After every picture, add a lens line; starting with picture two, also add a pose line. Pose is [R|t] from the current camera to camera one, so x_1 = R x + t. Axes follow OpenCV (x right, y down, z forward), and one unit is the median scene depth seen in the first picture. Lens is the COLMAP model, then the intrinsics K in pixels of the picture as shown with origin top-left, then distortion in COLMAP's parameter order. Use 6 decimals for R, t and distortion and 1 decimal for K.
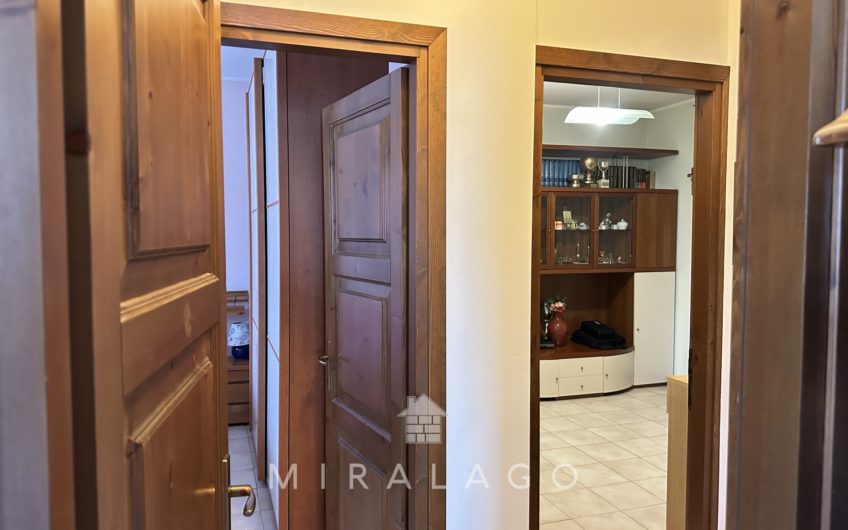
lens RADIAL K [[587.5, 0, 420.8], [0, 587.5, 263.7], [0, 0, 1]] dist [0.139357, -0.220163]
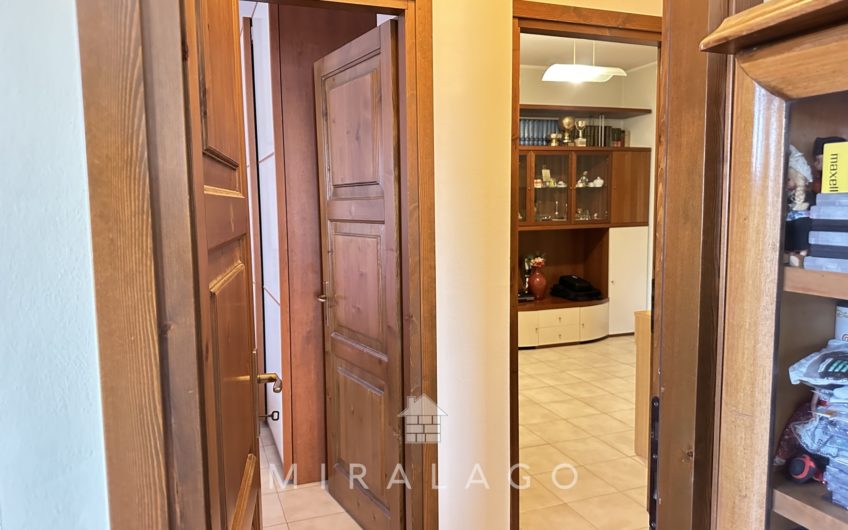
lens RADIAL K [[590.7, 0, 425.1], [0, 590.7, 268.7], [0, 0, 1]] dist [0.179520, -0.373353]
pose [[0.999145, -0.019172, 0.036617, -0.006566], [0.017178, 0.998392, 0.054013, 0.024243], [-0.037594, -0.053337, 0.997869, -0.045720]]
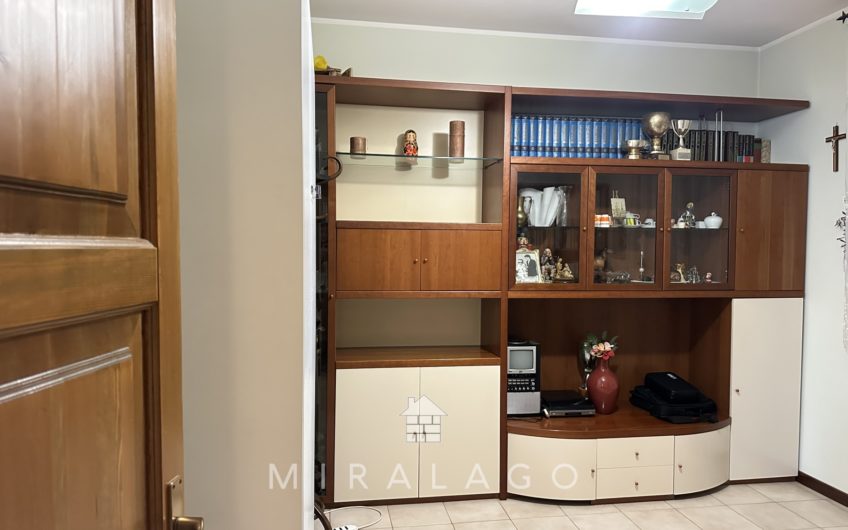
lens RADIAL K [[591.5, 0, 424.0], [0, 591.5, 265.0], [0, 0, 1]] dist [0.085424, -0.152695]
pose [[0.985372, 0.013356, -0.169896, 0.150368], [-0.016711, 0.999692, -0.018335, -0.003003], [0.169598, 0.020905, 0.985291, 0.339912]]
